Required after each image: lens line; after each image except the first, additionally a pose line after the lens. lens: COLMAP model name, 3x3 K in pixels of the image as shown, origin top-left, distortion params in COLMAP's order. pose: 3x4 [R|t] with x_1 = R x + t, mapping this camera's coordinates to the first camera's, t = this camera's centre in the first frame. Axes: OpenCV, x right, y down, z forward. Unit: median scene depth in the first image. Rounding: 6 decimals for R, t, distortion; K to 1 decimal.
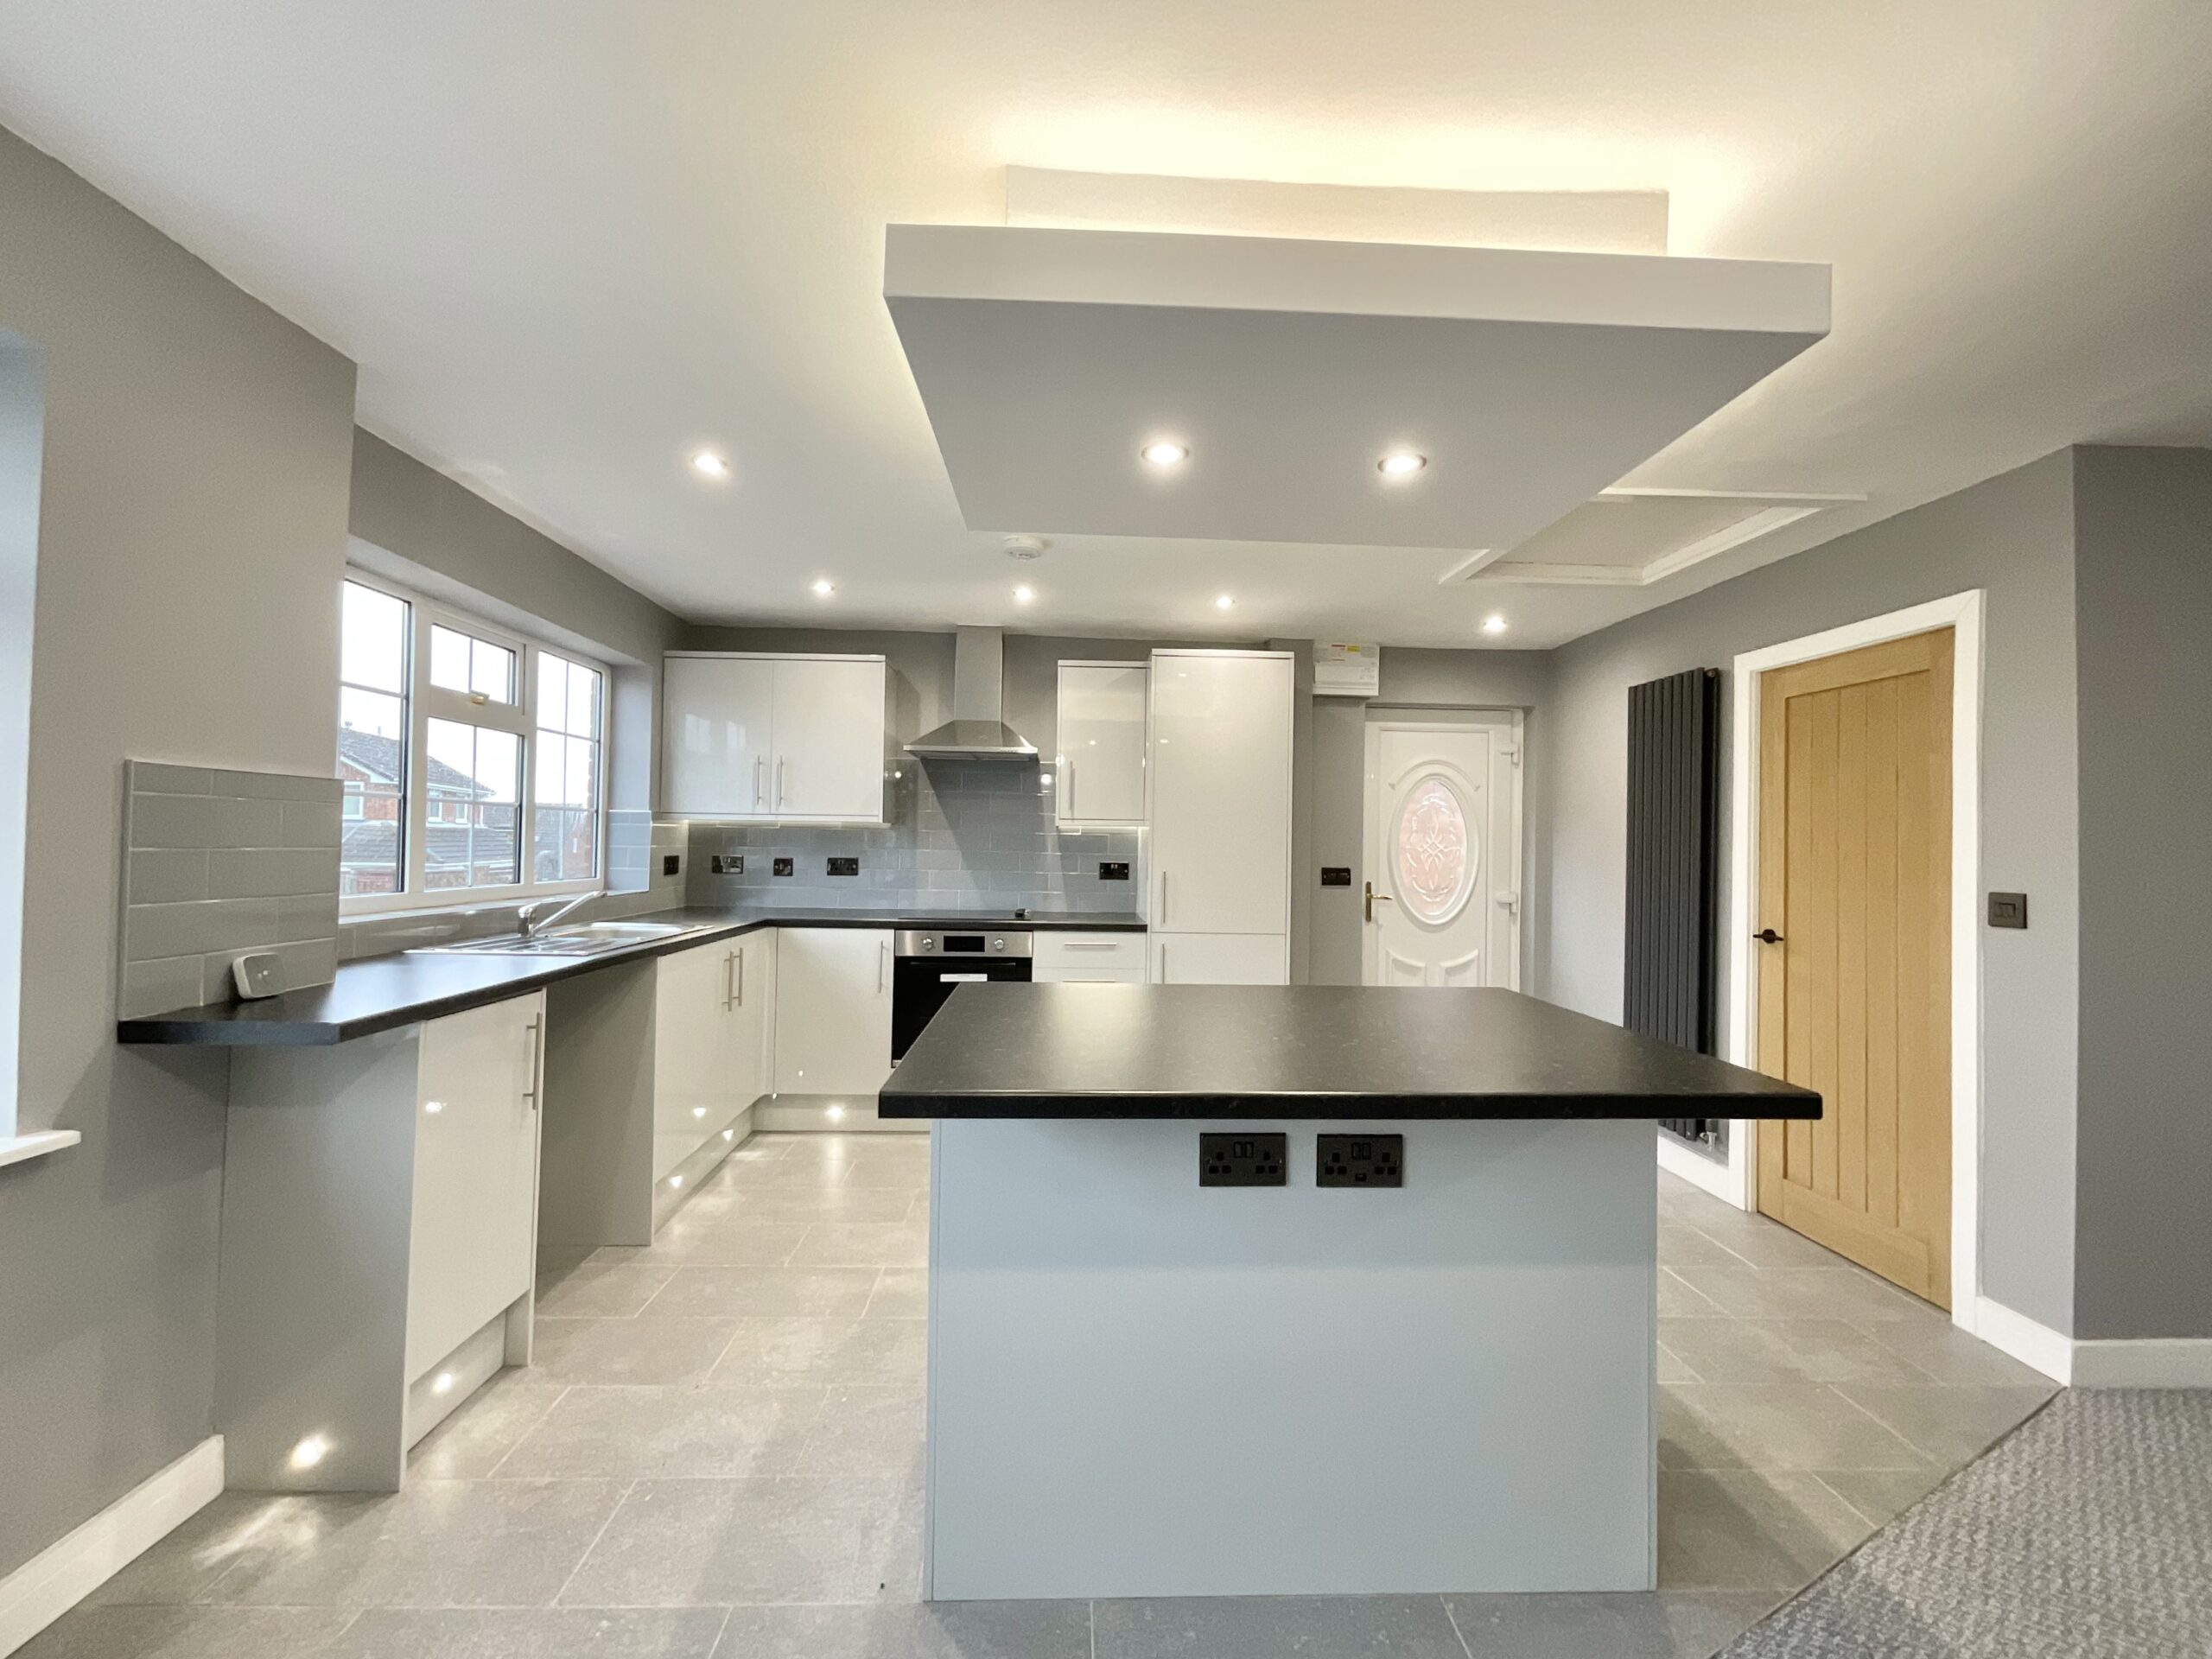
lens RADIAL K [[891.9, 0, 1091.1], [0, 891.9, 841.5], [0, 0, 1]] dist [0.000399, -0.000517]
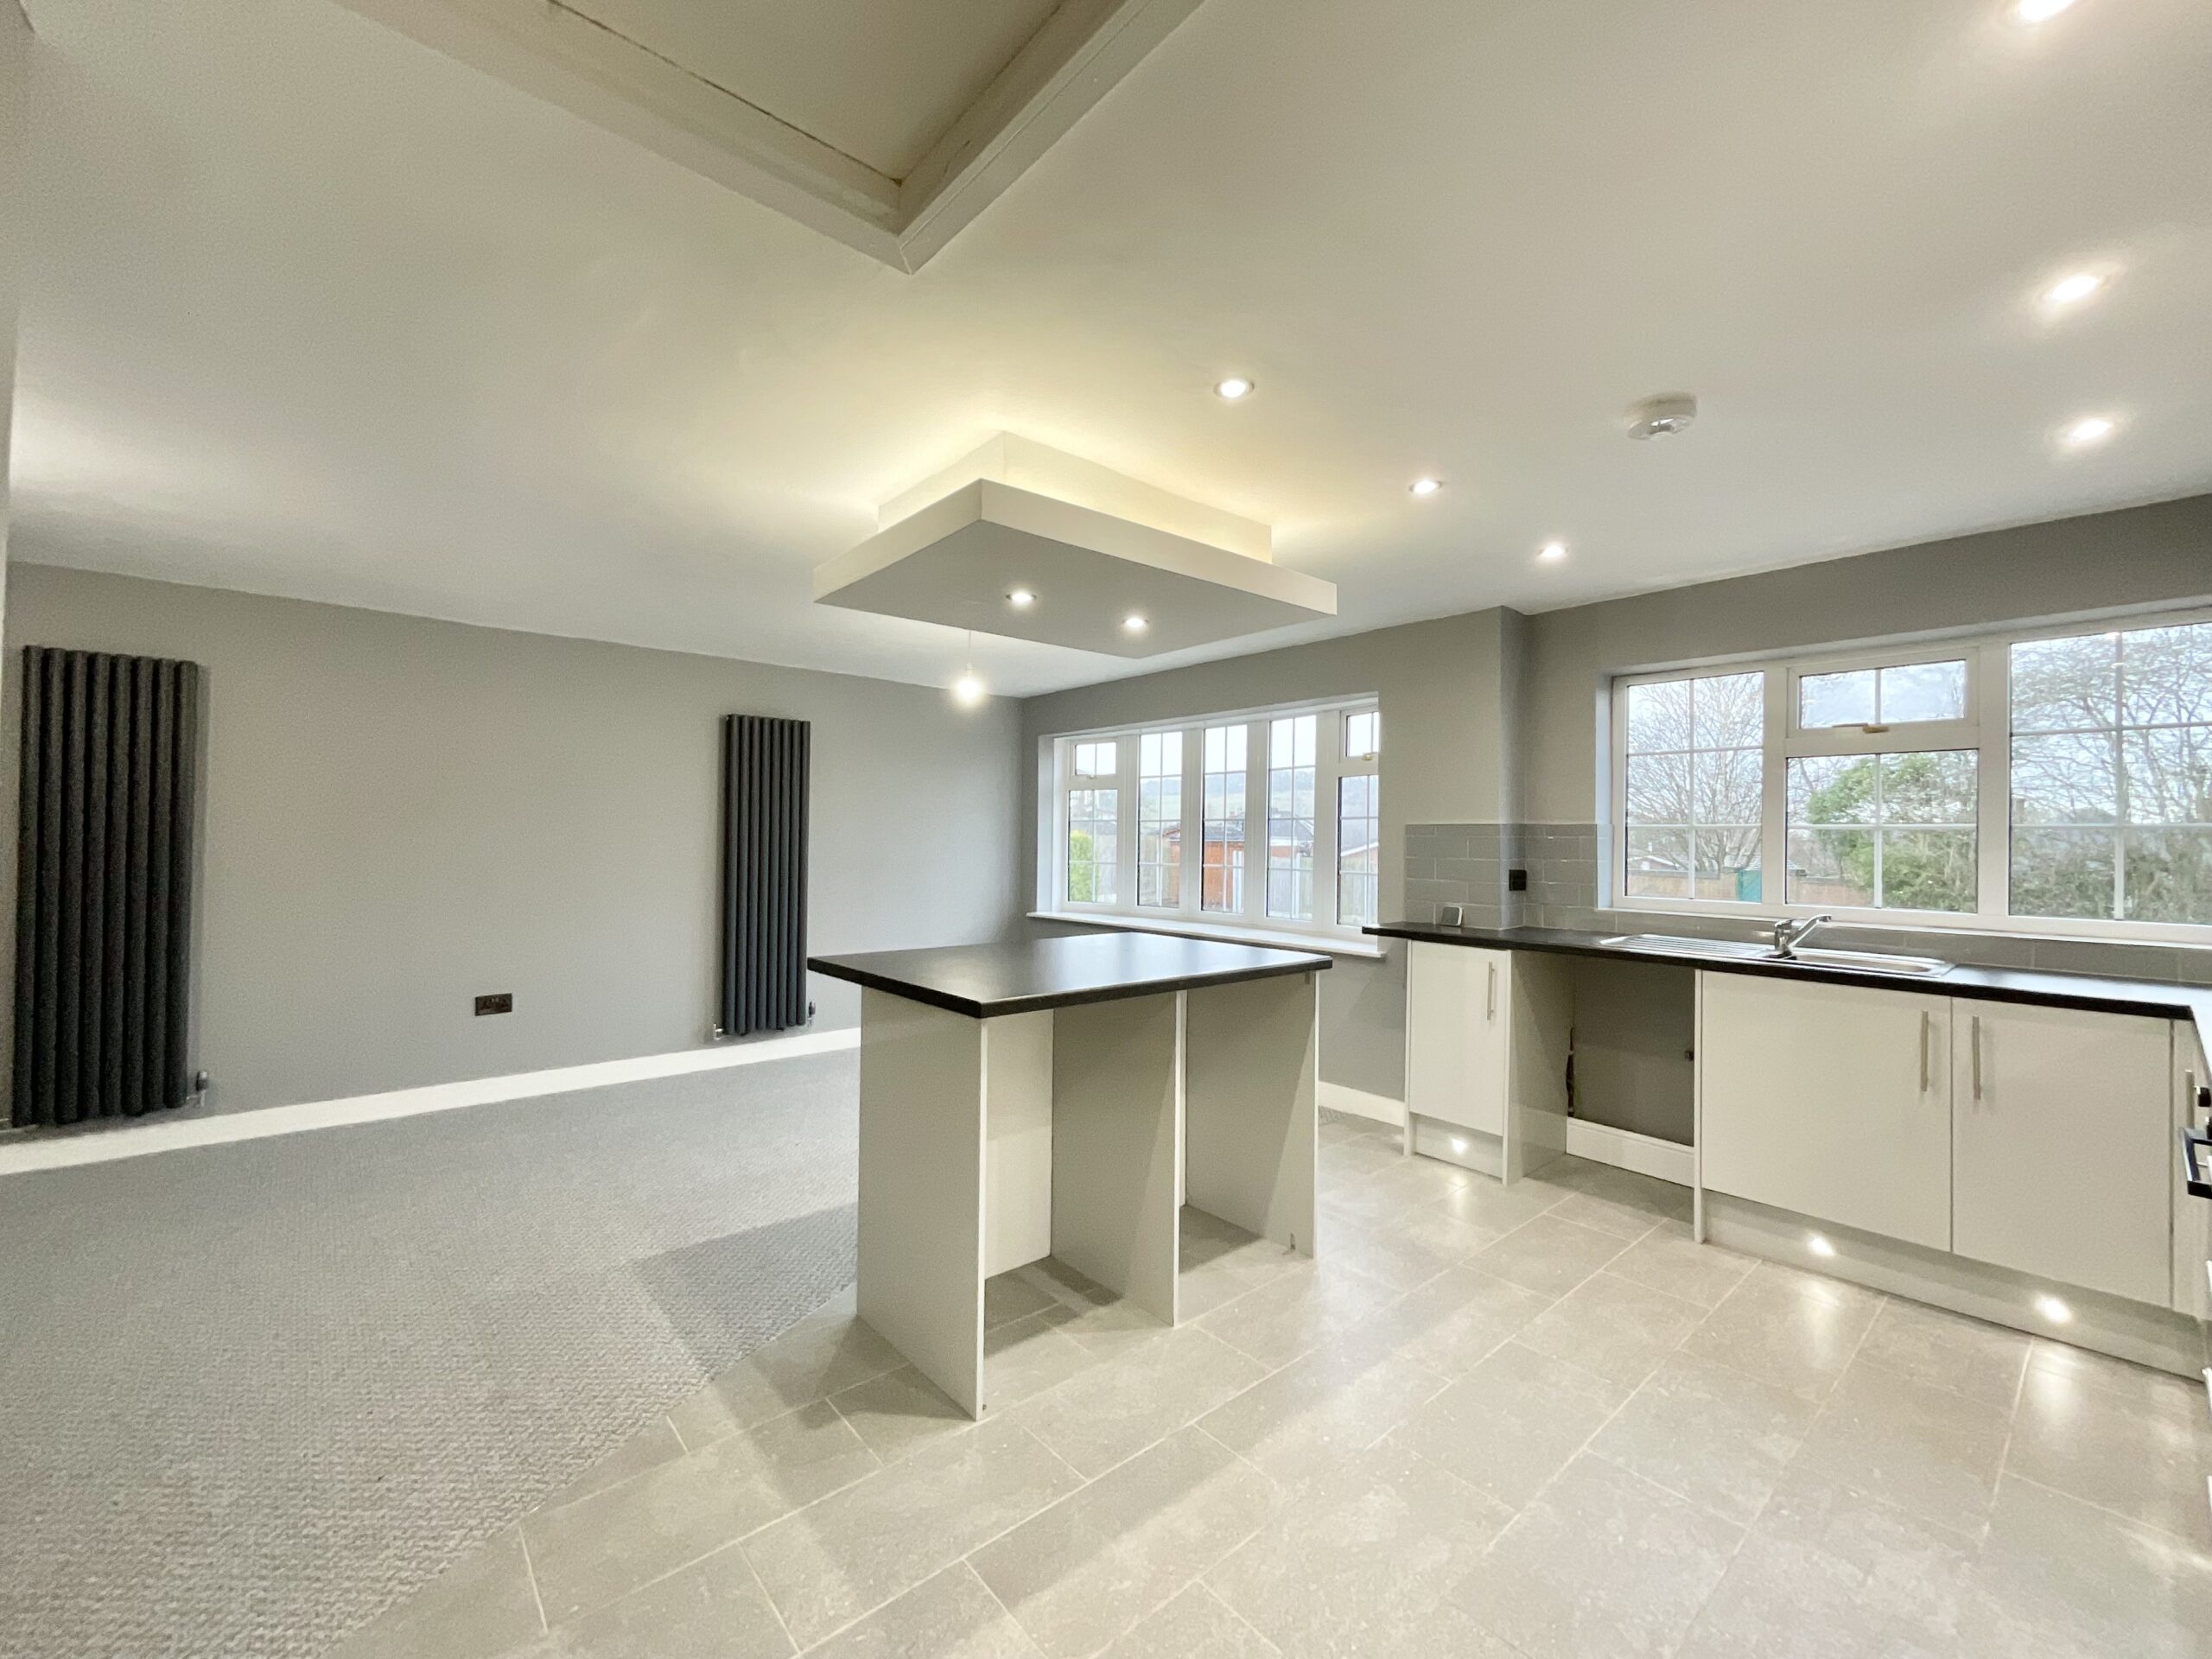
lens RADIAL K [[891.9, 0, 1101.6], [0, 891.9, 827.4], [0, 0, 1]] dist [0.000399, -0.000517]
pose [[-0.774049, -0.041436, -0.631769, 0.534680], [-0.029083, 0.999130, -0.029898, 0.010739], [0.632458, -0.004769, -0.774580, 1.001608]]
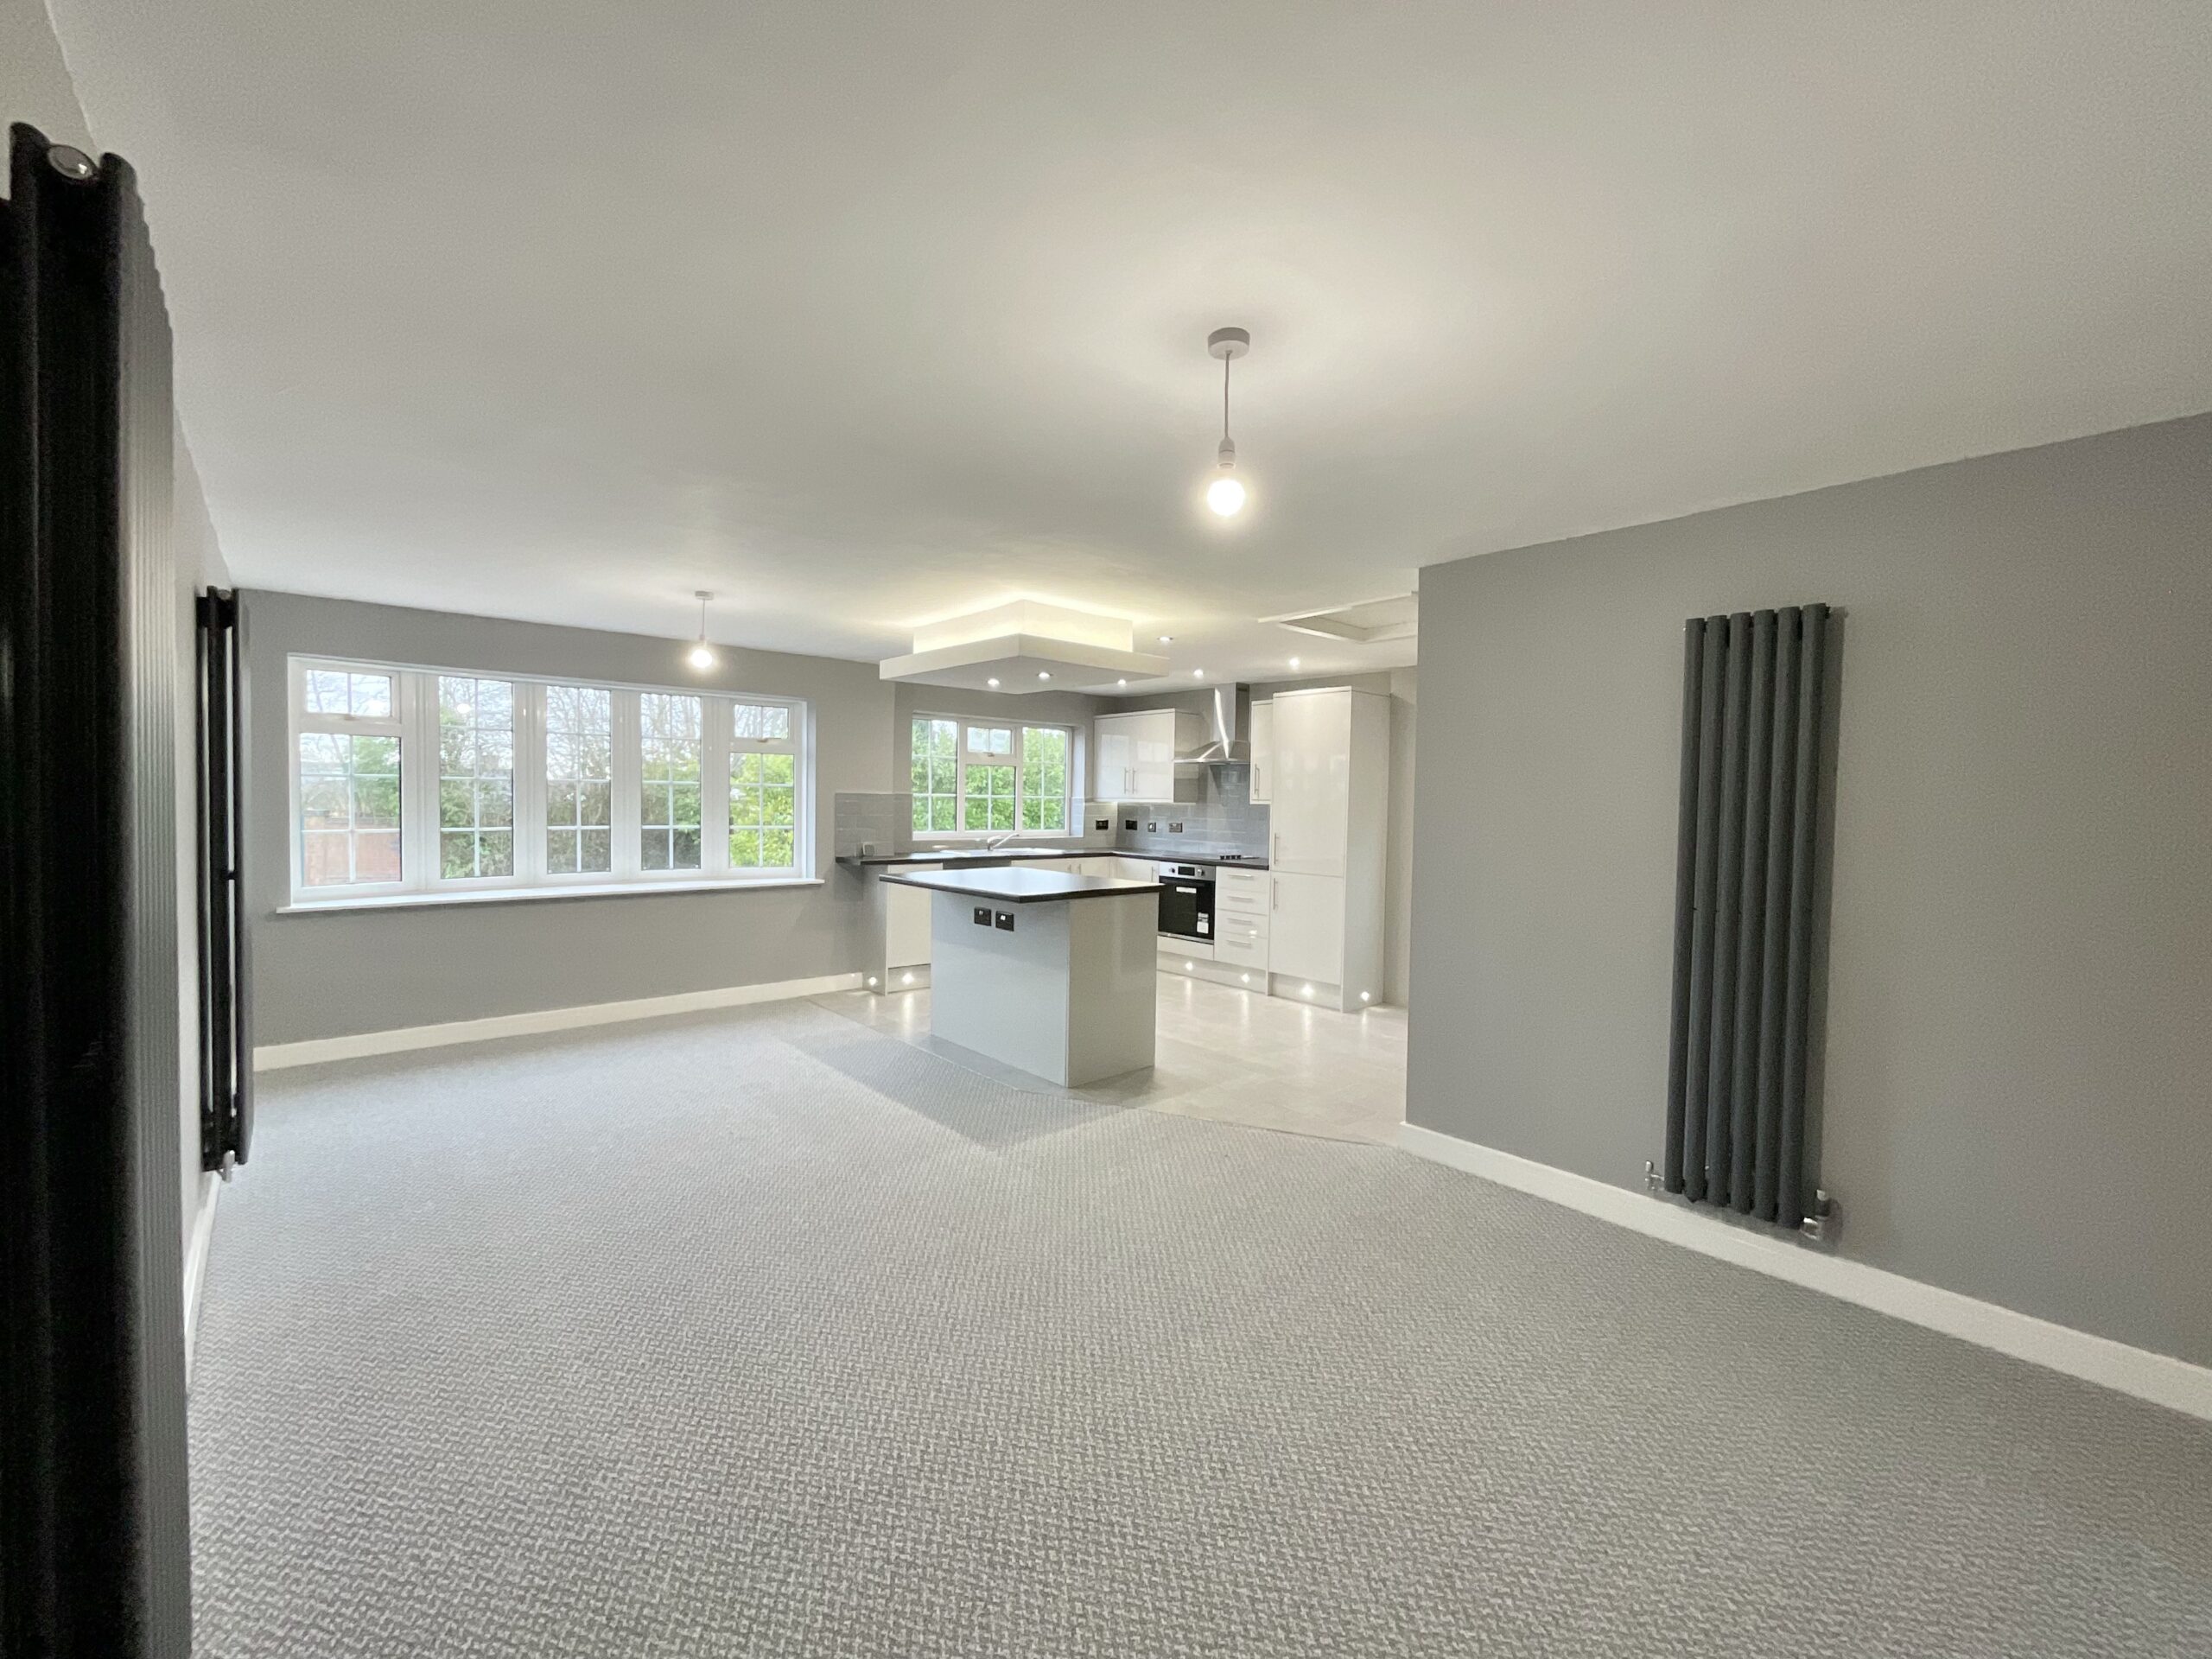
lens RADIAL K [[891.9, 0, 1113.4], [0, 891.9, 837.7], [0, 0, 1]] dist [0.000399, -0.000517]
pose [[0.642103, 0.024865, -0.766215, 1.127101], [-0.003777, 0.999564, 0.029273, -0.003161], [0.766609, -0.015902, 0.641917, -0.254025]]
